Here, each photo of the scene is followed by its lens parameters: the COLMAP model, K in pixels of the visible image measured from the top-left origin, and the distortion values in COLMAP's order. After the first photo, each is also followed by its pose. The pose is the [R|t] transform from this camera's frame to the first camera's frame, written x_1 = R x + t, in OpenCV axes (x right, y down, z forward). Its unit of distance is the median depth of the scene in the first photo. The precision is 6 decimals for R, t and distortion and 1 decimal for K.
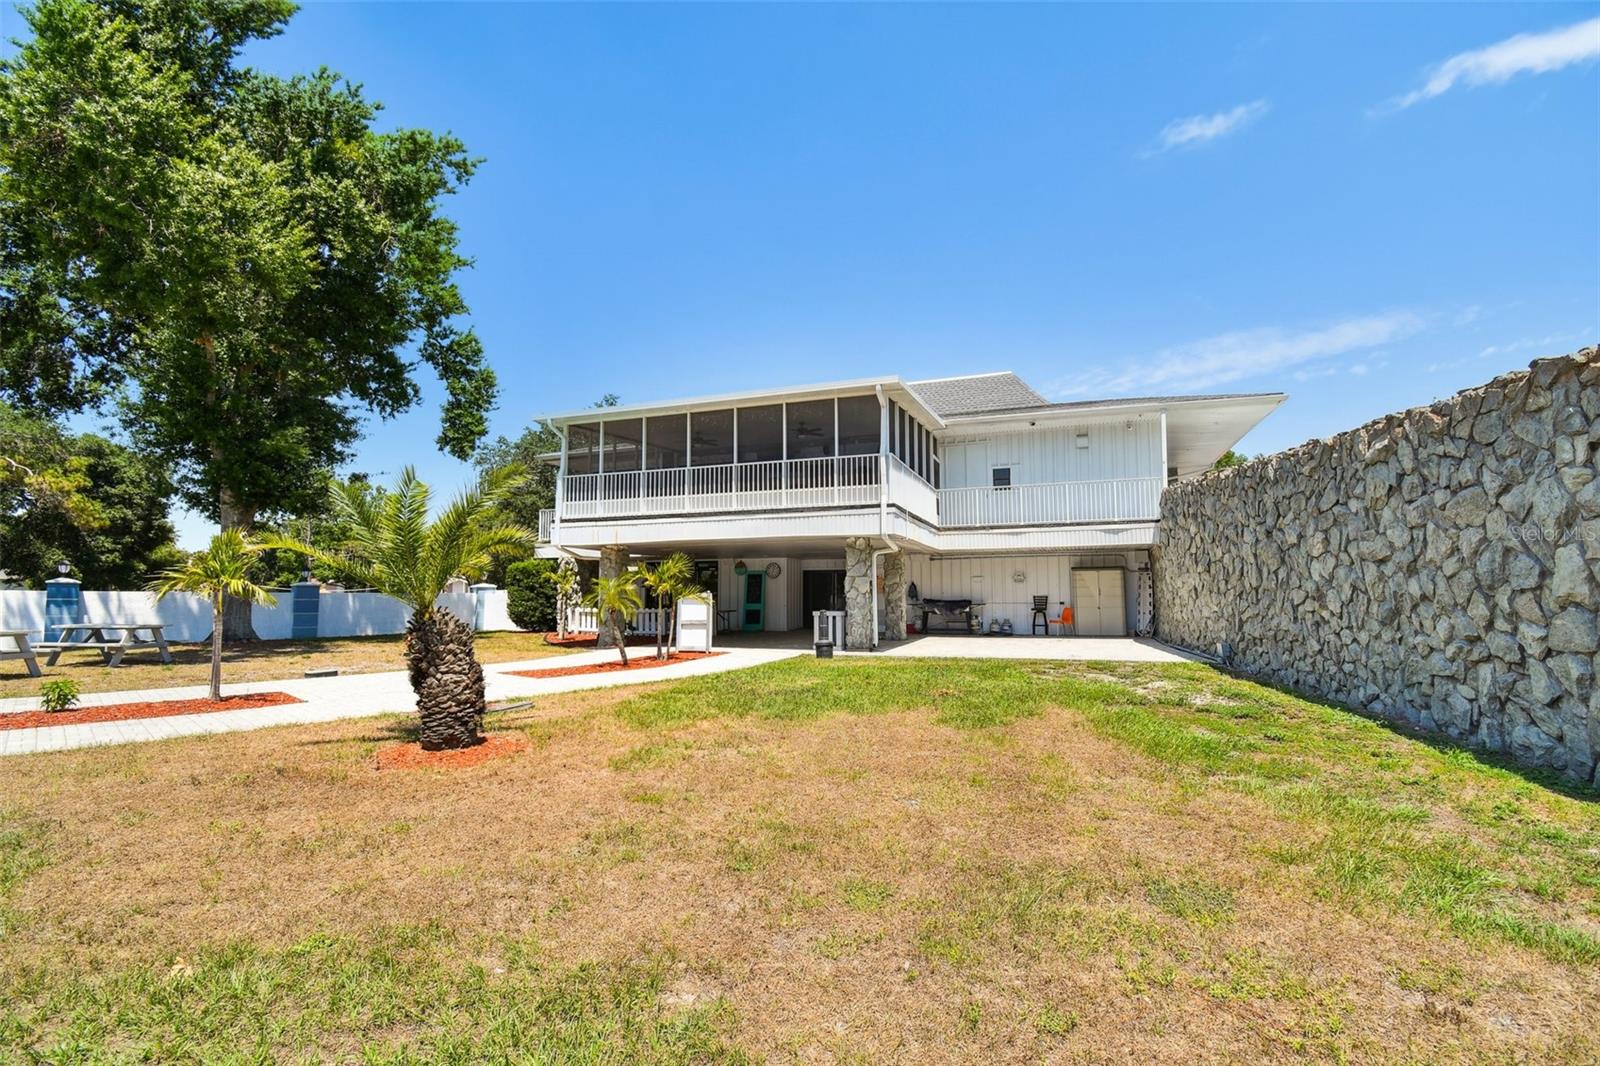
lens RADIAL K [[729.9, 0, 811.1], [0, 729.9, 530.5], [0, 0, 1]] dist [0.003141, 0.000134]
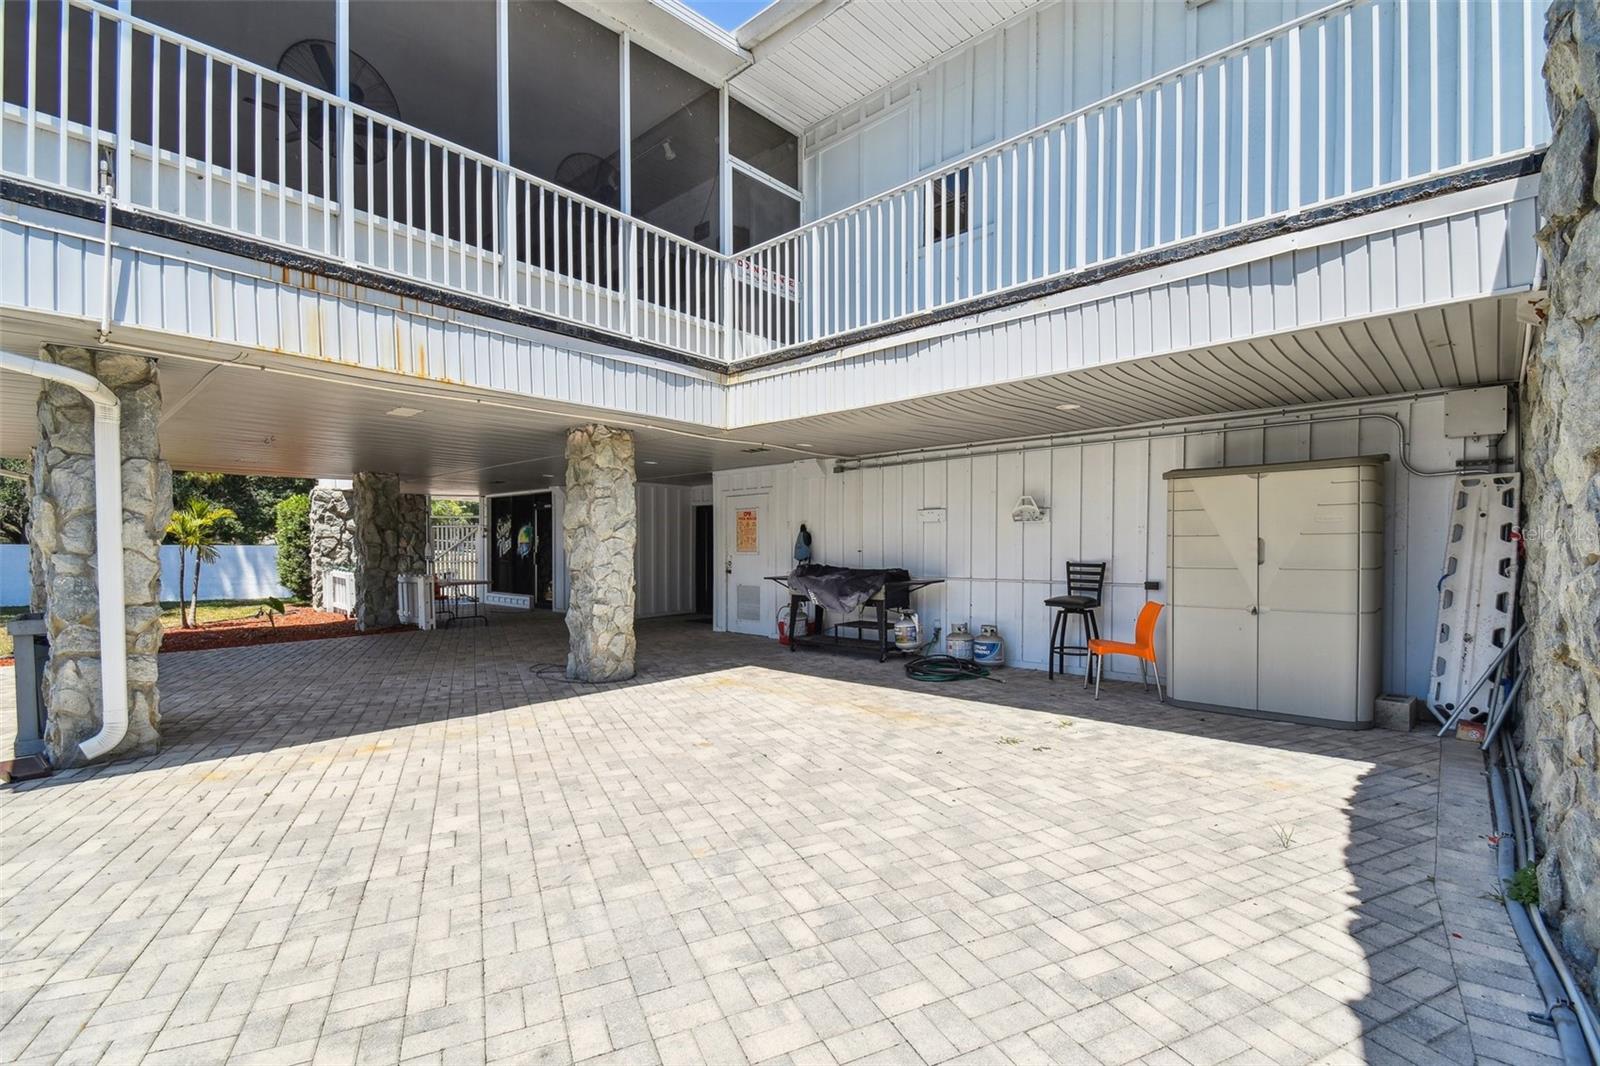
lens RADIAL K [[709.3, 0, 803.6], [0, 709.3, 559.3], [0, 0, 1]] dist [0.033680, -0.031049]
pose [[0.921022, 0.010357, -0.389372, 0.334853], [0.031986, 0.994259, 0.102106, 0.053179], [0.388194, -0.106496, 0.915404, 0.678180]]
